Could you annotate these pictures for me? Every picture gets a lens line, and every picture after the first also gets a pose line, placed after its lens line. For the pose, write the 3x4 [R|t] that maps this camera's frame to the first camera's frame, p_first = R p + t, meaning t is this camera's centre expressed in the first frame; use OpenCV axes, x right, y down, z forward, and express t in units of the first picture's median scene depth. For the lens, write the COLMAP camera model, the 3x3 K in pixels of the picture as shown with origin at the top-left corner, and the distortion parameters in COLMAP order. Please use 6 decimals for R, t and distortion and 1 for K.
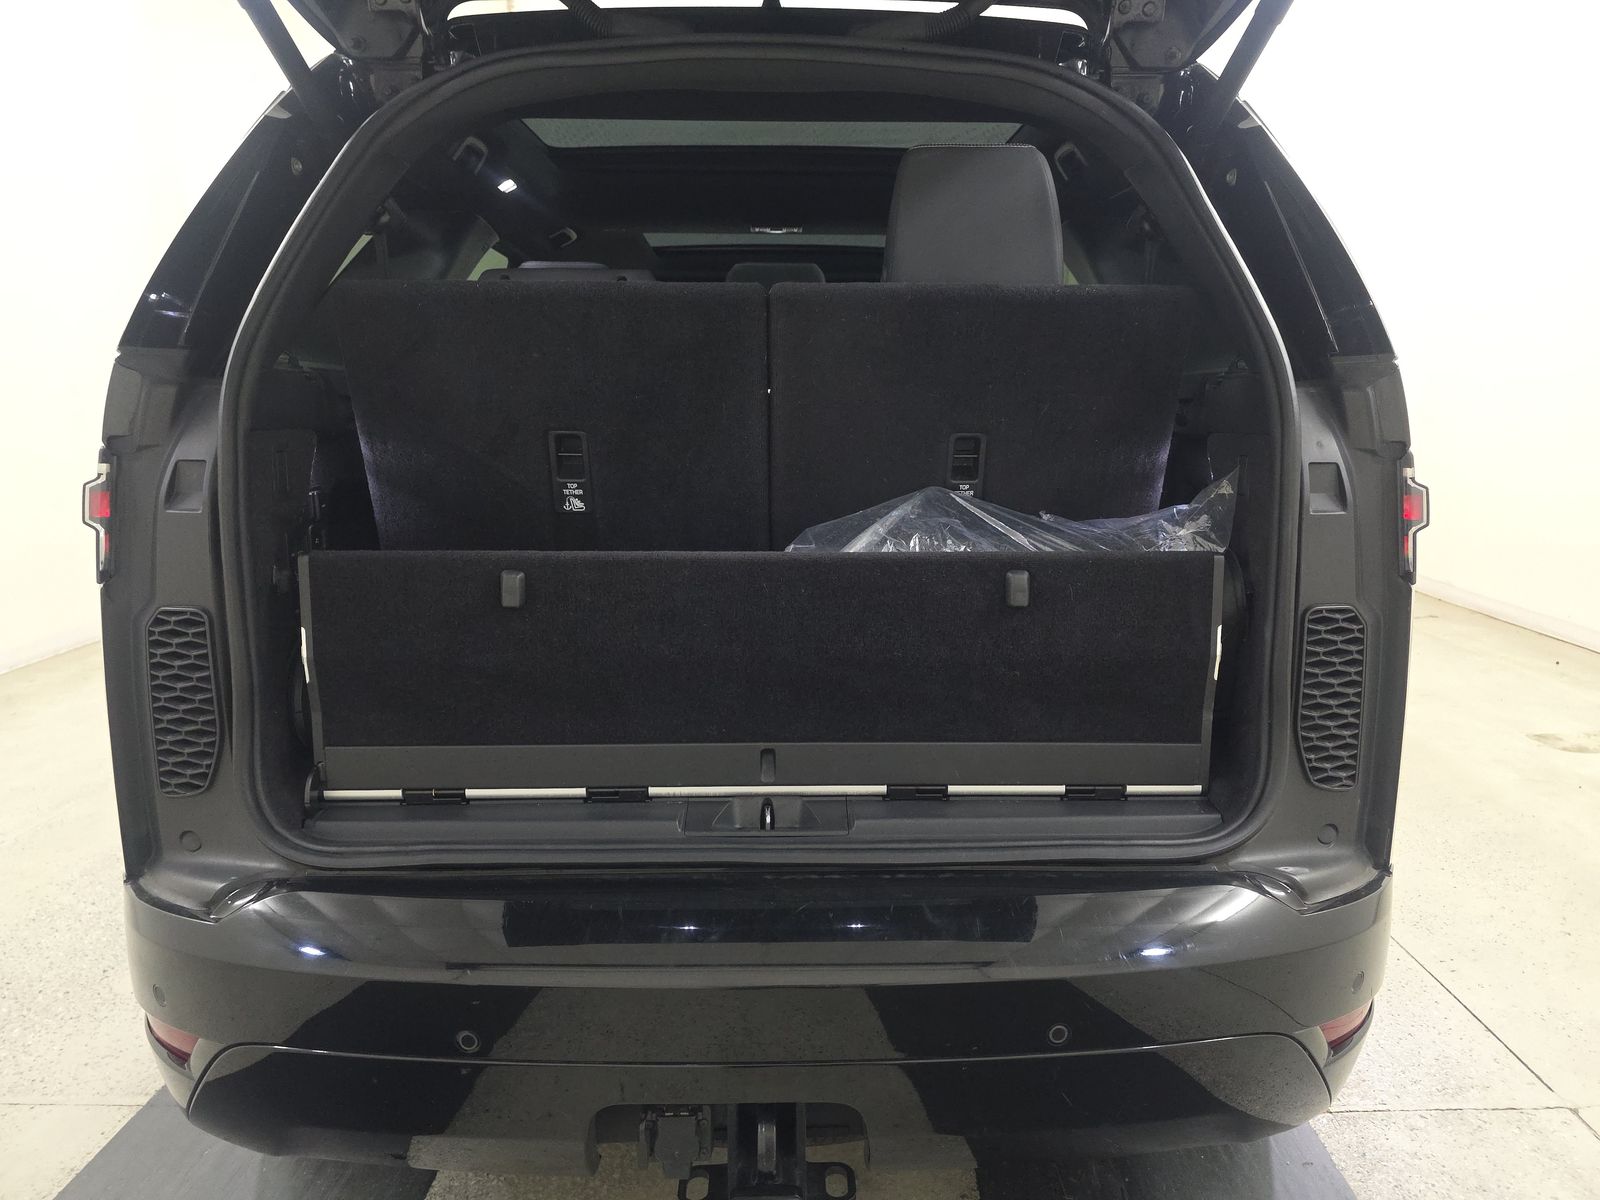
lens RADIAL K [[1073.4, 0, 800.0], [0, 1073.4, 600.0], [0, 0, 1]] dist [0.036721, -0.032498]
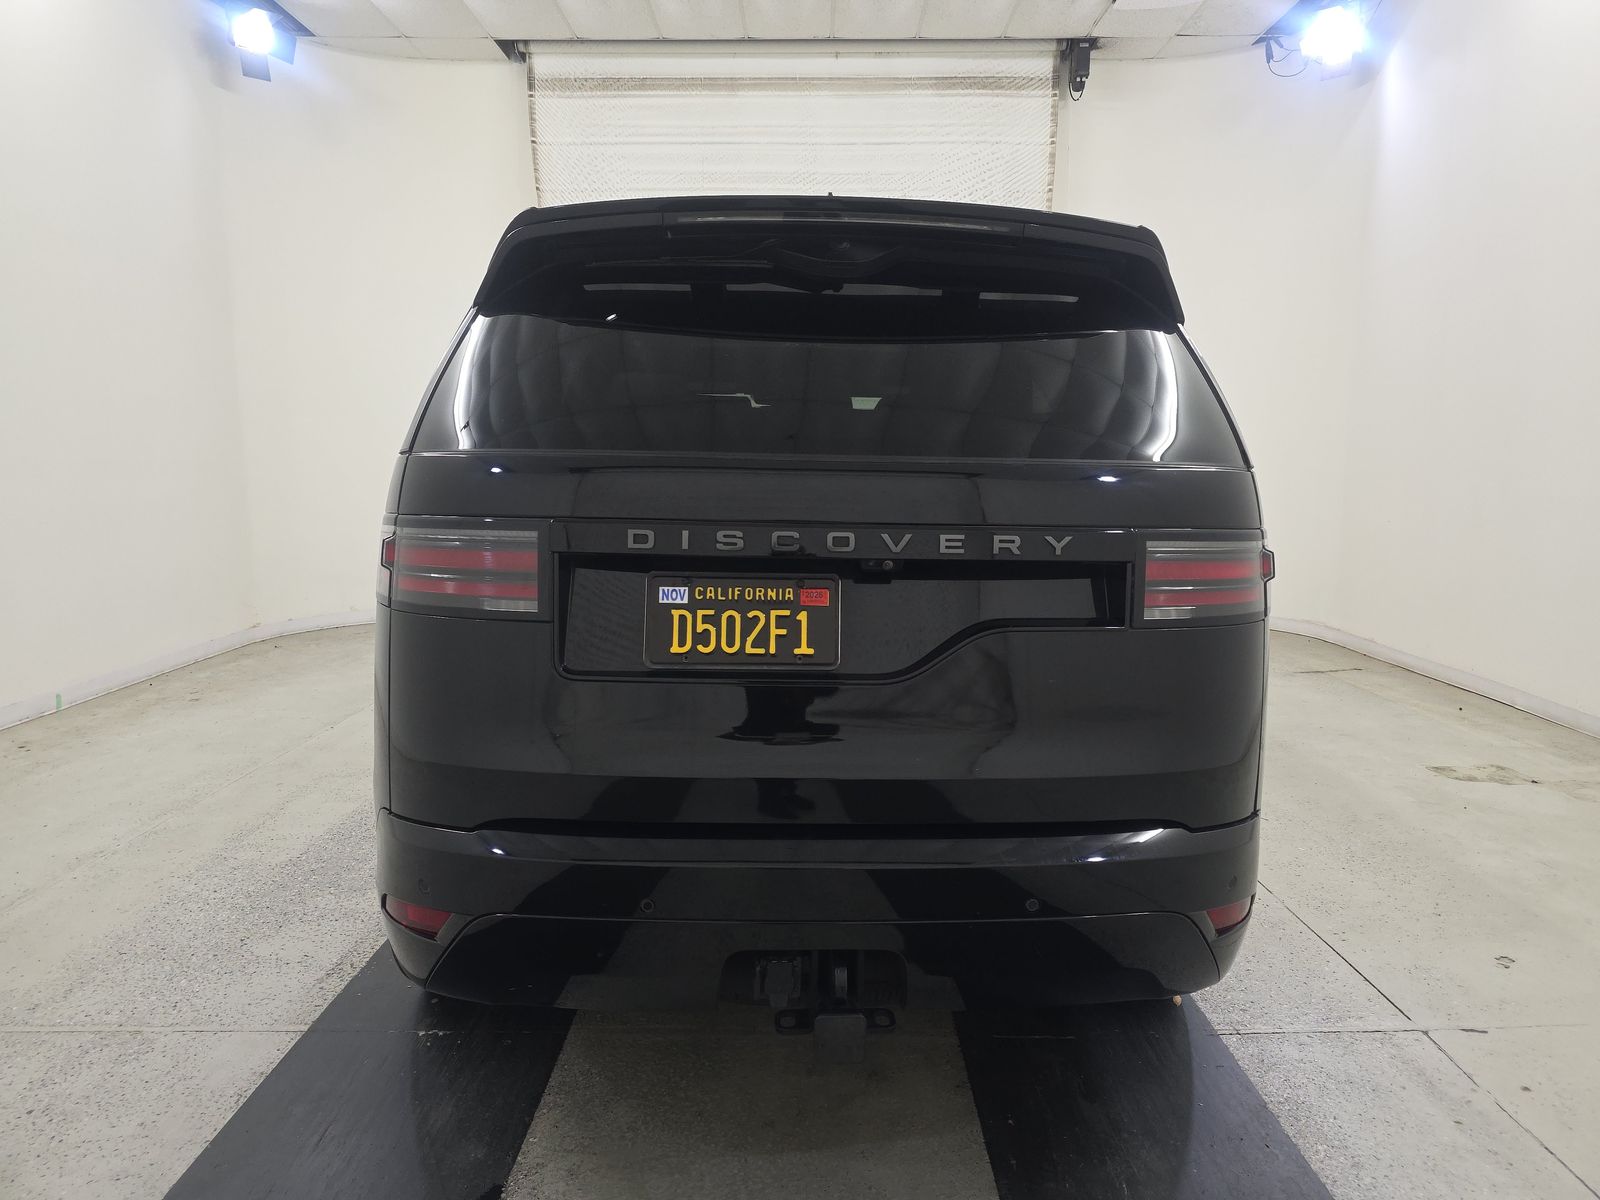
lens RADIAL K [[1060.4, 0, 797.2], [0, 1060.4, 594.8], [0, 0, 1]] dist [0.037903, -0.041352]
pose [[0.999562, 0.010227, 0.027762, -0.077467], [-0.008556, 0.998181, -0.059678, 0.031235], [-0.028322, 0.059415, 0.997832, -0.285916]]
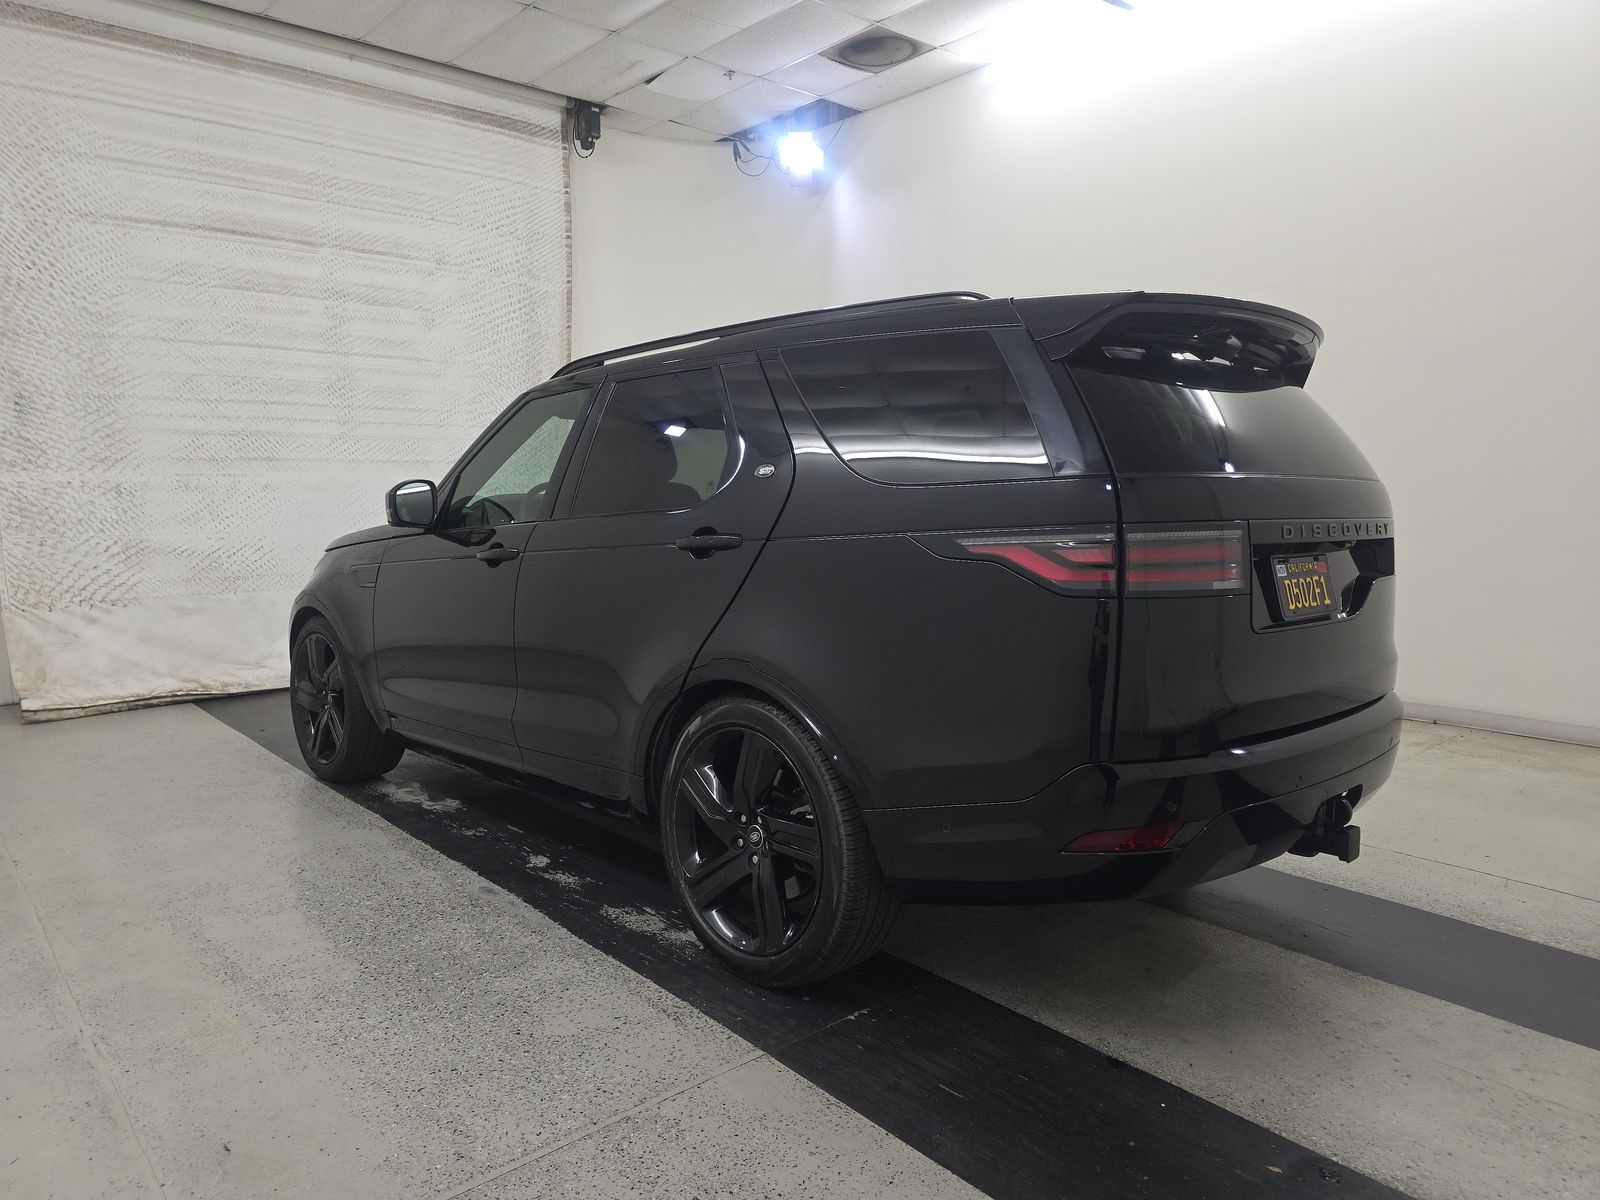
lens RADIAL K [[1073.4, 0, 800.0], [0, 1073.4, 600.0], [0, 0, 1]] dist [0.036721, -0.032498]
pose [[0.739672, -0.059695, 0.670315, -1.302721], [0.121166, 0.991594, -0.045396, 0.008004], [-0.661970, 0.114798, 0.740687, -0.034132]]
